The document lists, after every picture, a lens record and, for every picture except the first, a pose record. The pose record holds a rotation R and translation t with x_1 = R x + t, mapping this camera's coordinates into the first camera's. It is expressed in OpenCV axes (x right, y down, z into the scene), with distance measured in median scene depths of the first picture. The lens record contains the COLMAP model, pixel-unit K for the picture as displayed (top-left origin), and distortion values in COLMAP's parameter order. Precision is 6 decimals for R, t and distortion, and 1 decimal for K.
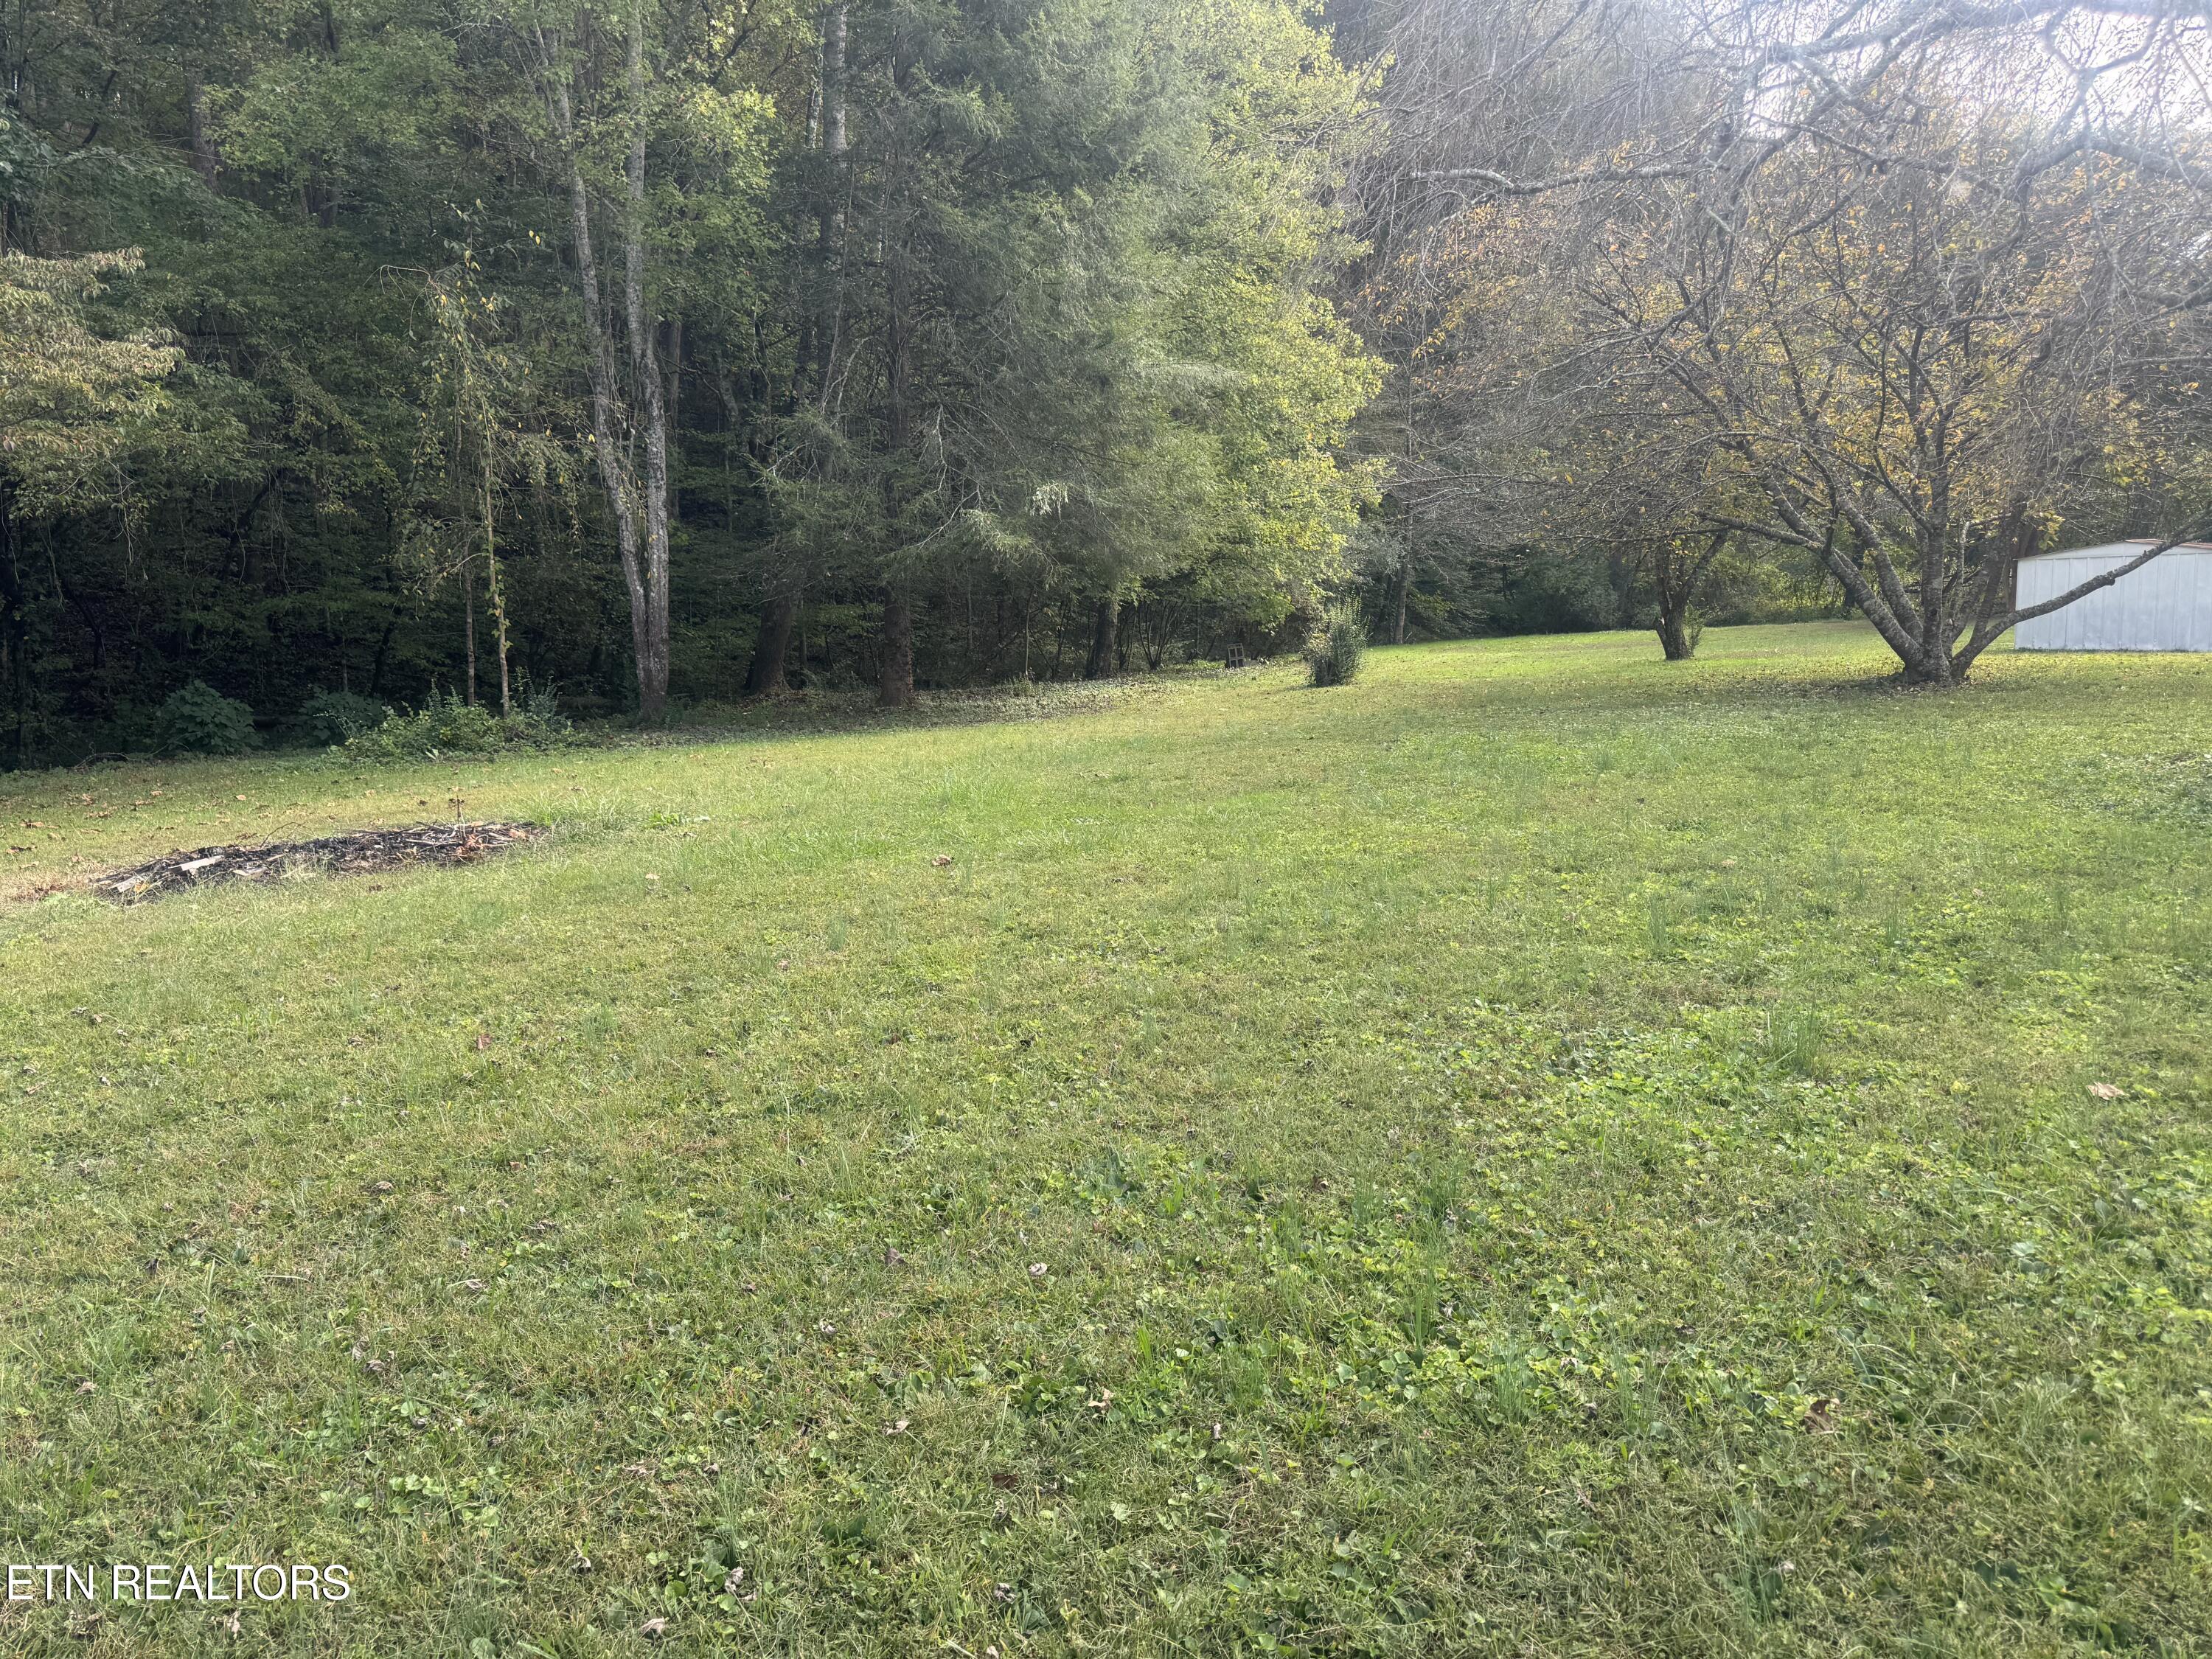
lens RADIAL K [[1577.1, 0, 1116.3], [0, 1577.1, 831.8], [0, 0, 1]] dist [0.047302, -0.080682]
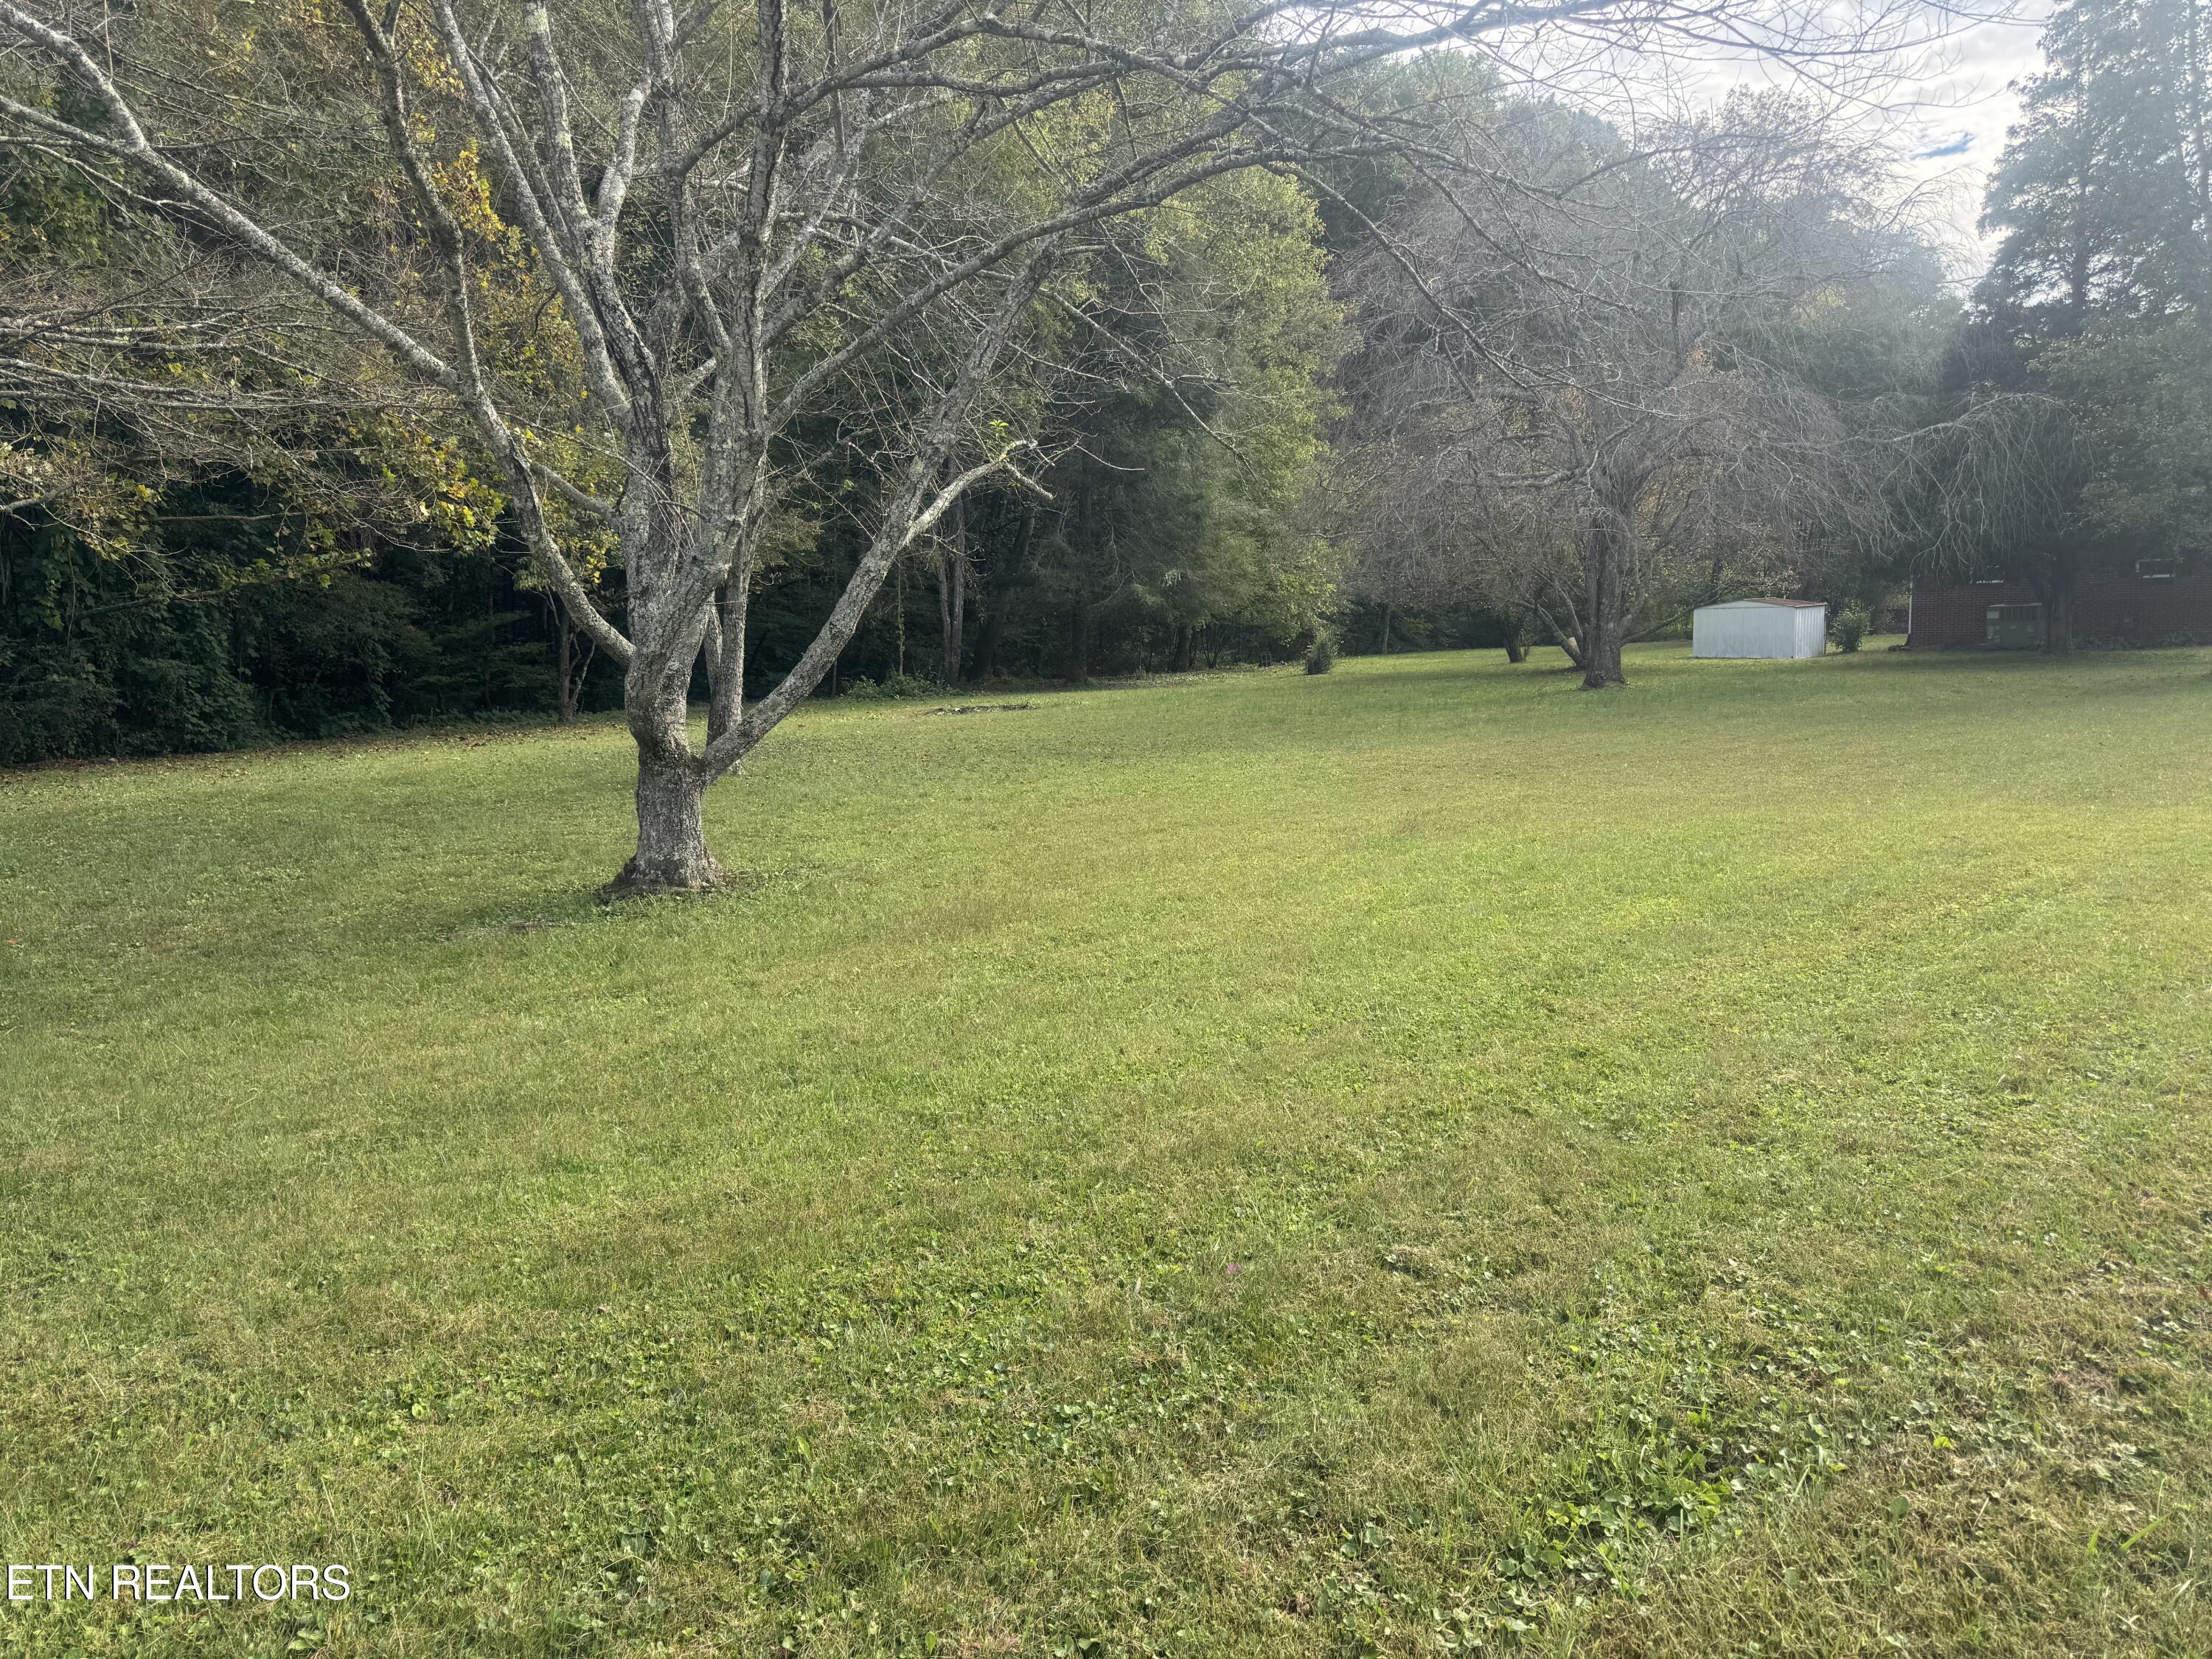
lens RADIAL K [[1577.1, 0, 1116.3], [0, 1577.1, 831.8], [0, 0, 1]] dist [0.047302, -0.080682]
pose [[0.999669, 0.014195, -0.021462, -0.050262], [-0.014309, 0.999884, -0.005195, 0.095849], [0.021386, 0.005500, 0.999756, -0.782200]]
